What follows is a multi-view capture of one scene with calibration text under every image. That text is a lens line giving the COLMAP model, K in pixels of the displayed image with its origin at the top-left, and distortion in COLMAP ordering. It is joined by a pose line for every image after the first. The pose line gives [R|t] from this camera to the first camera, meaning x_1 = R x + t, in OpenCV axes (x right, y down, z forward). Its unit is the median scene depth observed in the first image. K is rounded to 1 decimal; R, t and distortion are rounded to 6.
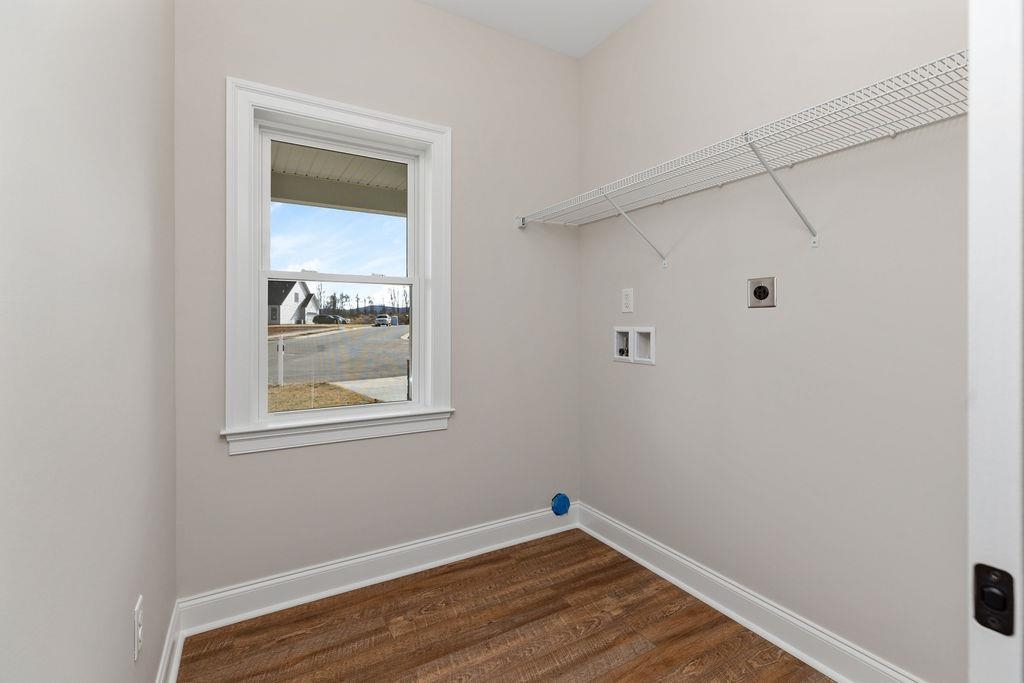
lens RADIAL K [[461.6, 0, 514.7], [0, 461.6, 335.4], [0, 0, 1]] dist [0.007695, 0.000435]
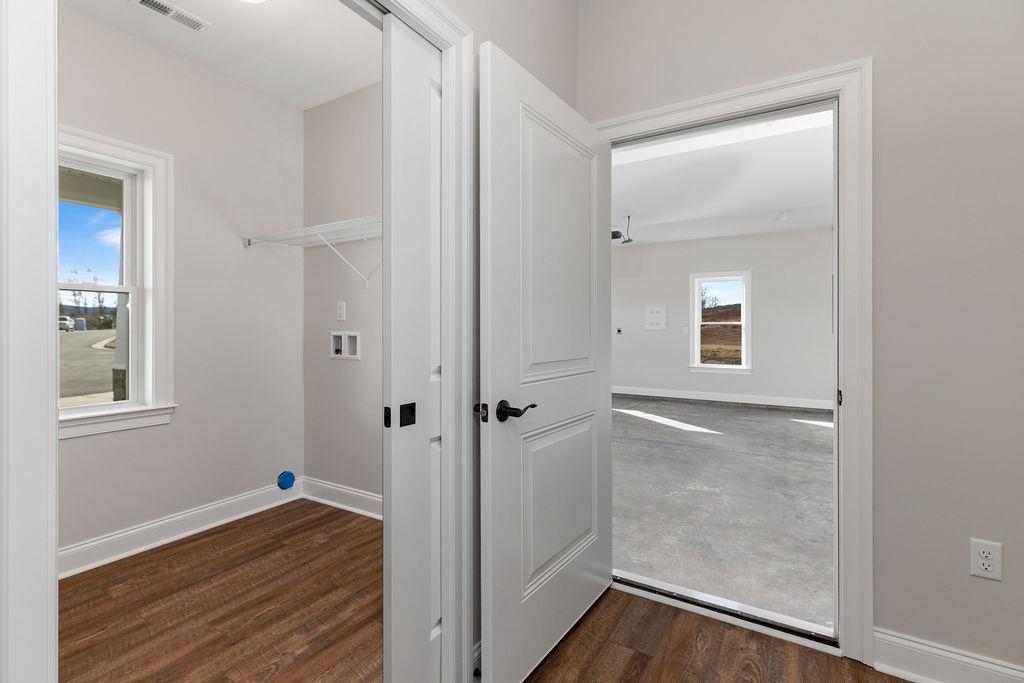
lens RADIAL K [[461.6, 0, 507.1], [0, 461.6, 334.4], [0, 0, 1]] dist [0.007695, 0.000435]
pose [[0.882672, -0.006484, 0.469944, 0.051939], [0.012099, 0.999887, -0.008930, 0.006340], [-0.469833, 0.013569, 0.882651, -0.397069]]
